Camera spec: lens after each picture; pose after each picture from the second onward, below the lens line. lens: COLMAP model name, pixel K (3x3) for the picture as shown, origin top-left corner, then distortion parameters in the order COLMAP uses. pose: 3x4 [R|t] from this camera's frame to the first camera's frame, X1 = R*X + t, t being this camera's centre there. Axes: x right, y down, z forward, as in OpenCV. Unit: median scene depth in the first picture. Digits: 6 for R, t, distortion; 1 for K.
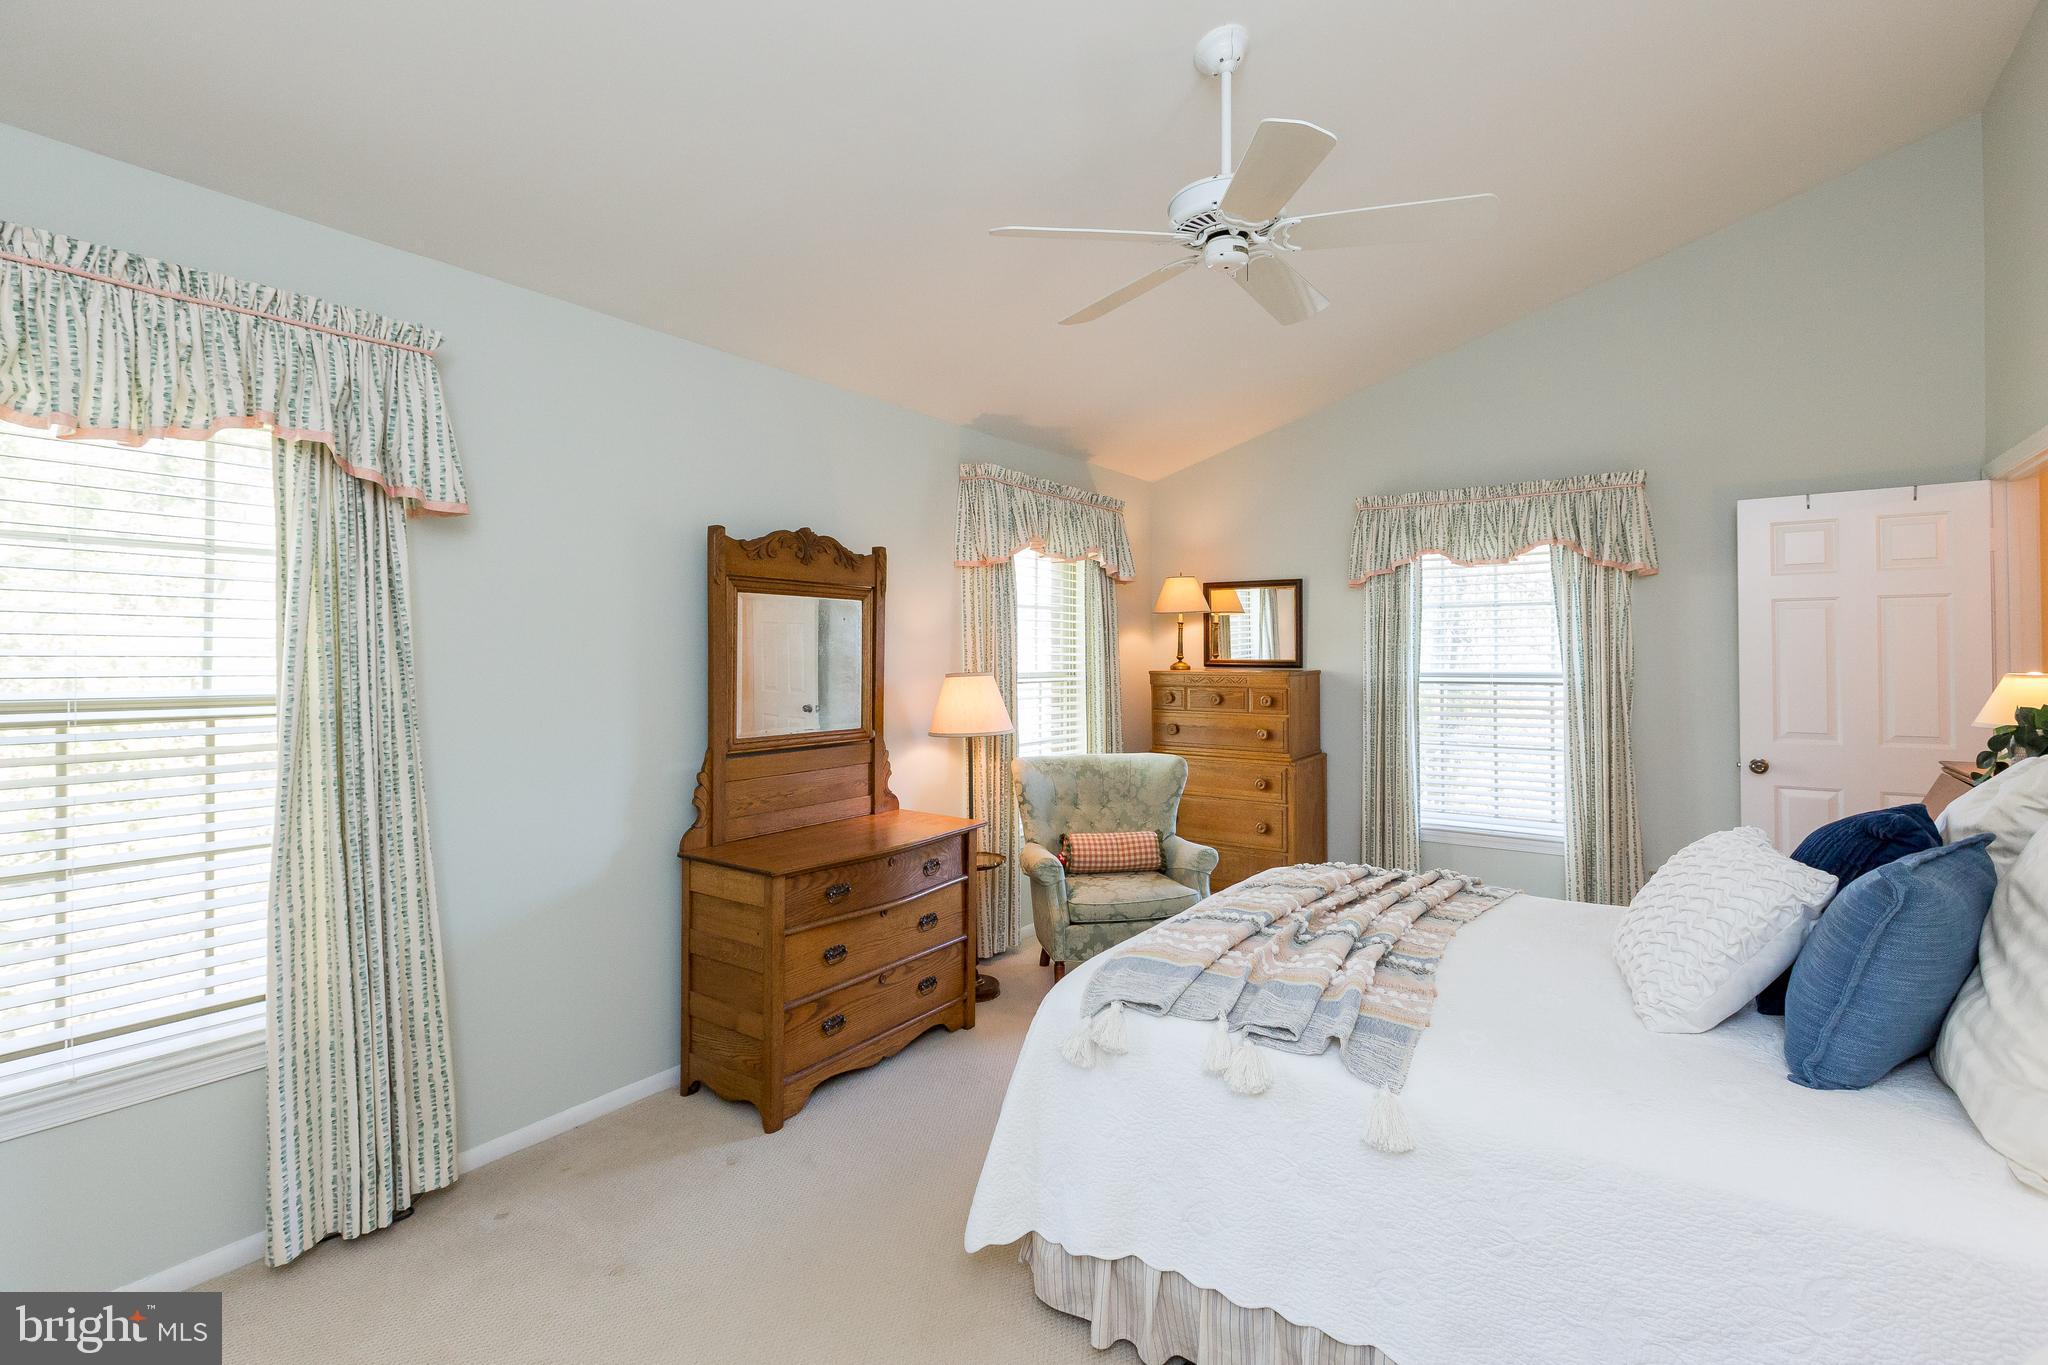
lens RADIAL K [[939.5, 0, 1032.6], [0, 939.5, 641.1], [0, 0, 1]] dist [0.000940, -0.000914]
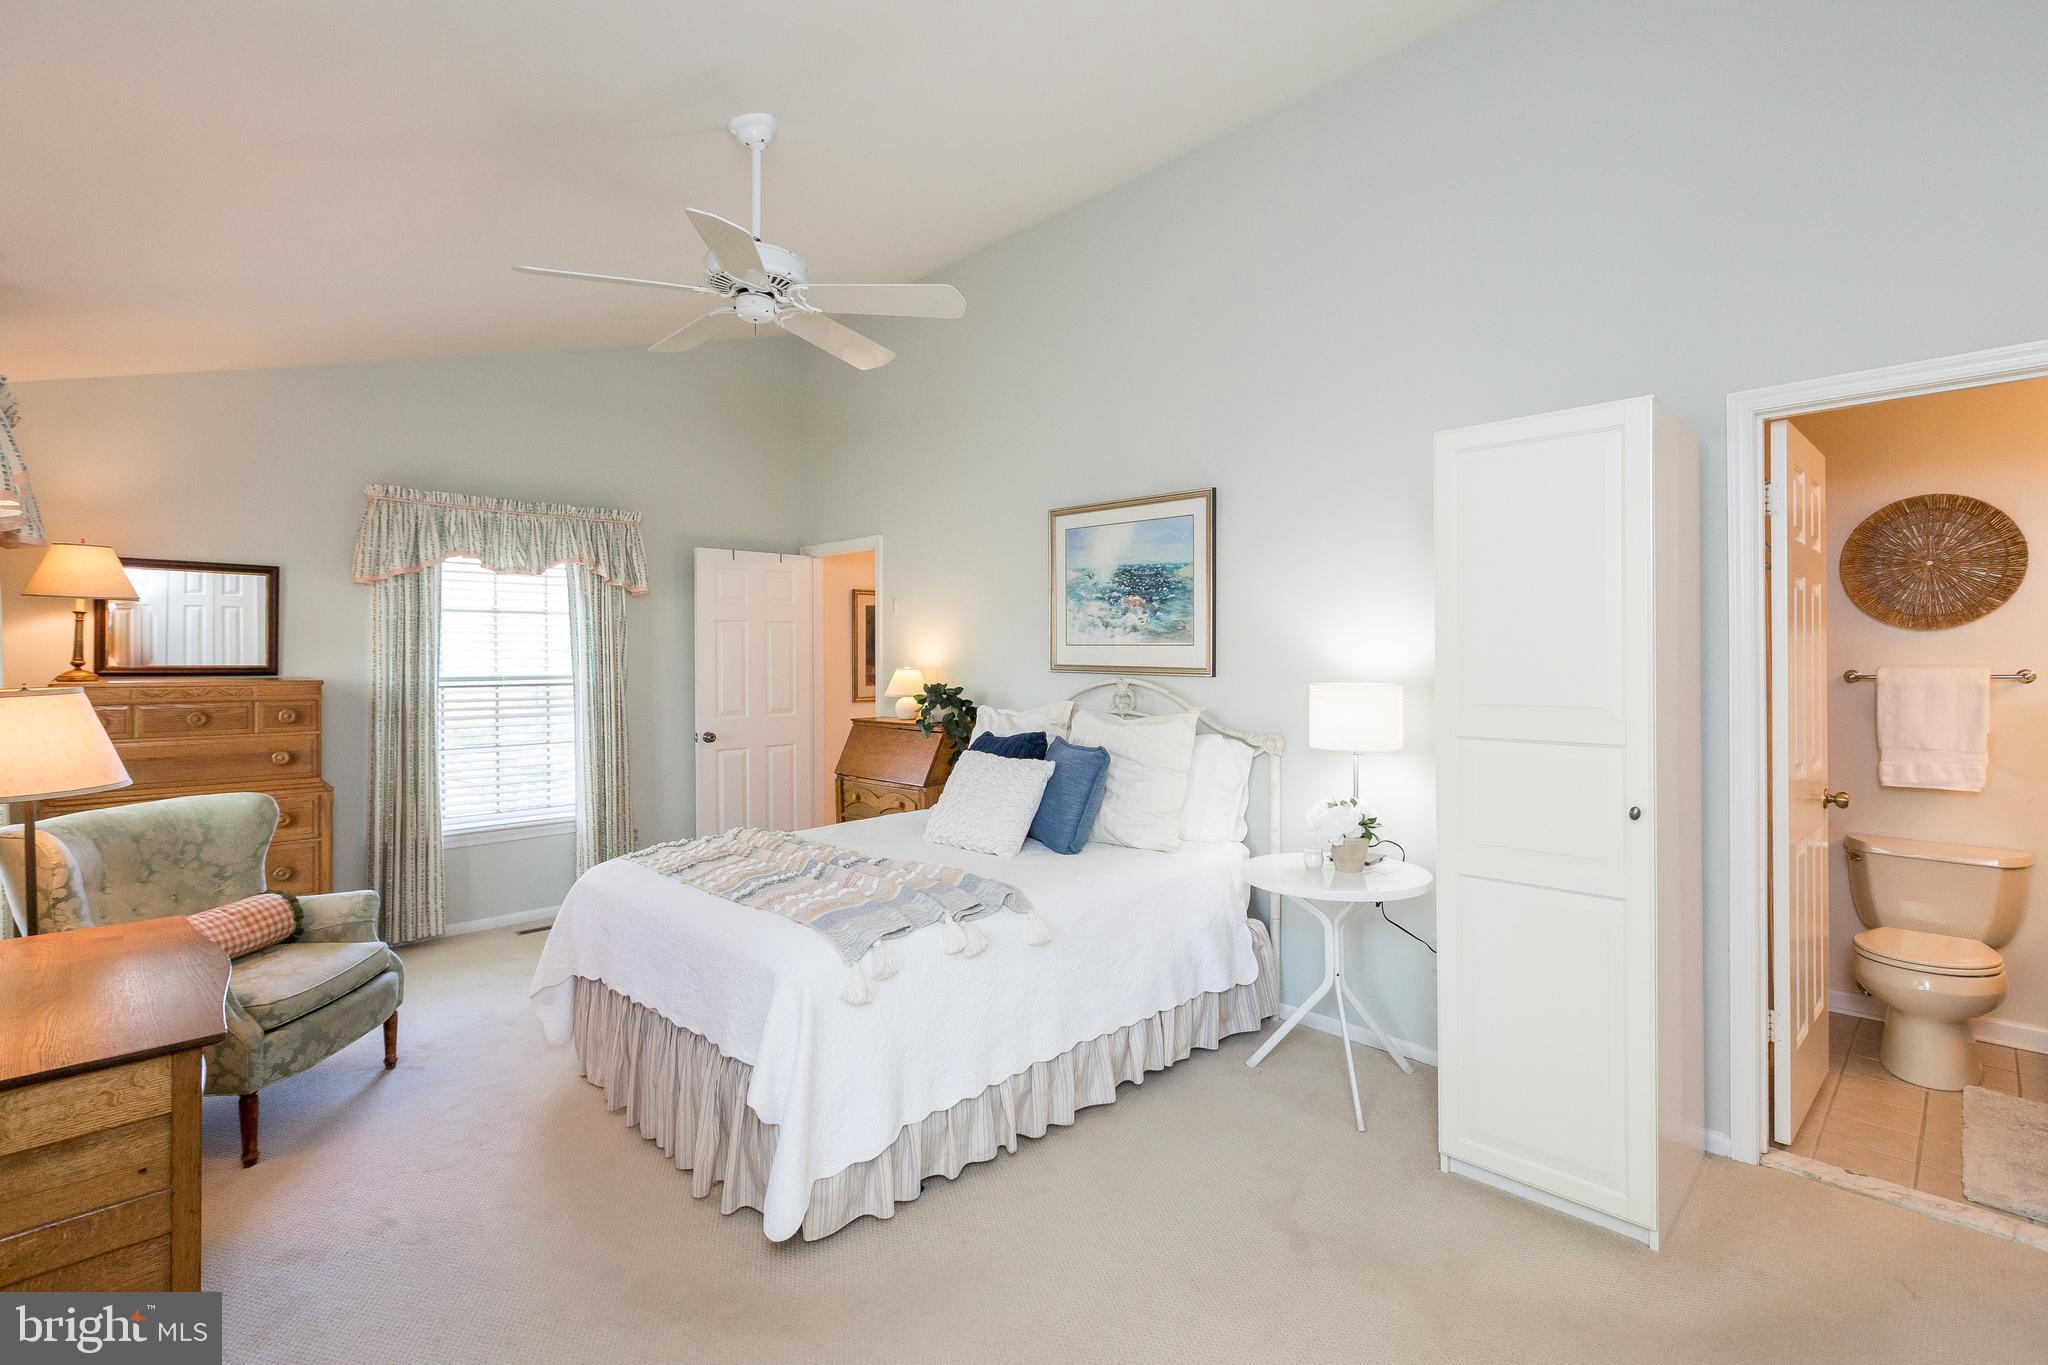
lens RADIAL K [[892.8, 0, 1038.5], [0, 892.8, 659.8], [0, 0, 1]] dist [0.003368, -0.000986]
pose [[0.182613, -0.000310, 0.983185, -0.426424], [-0.011702, 0.999928, 0.002489, 0.006395], [-0.983115, -0.011959, 0.182596, 0.244962]]
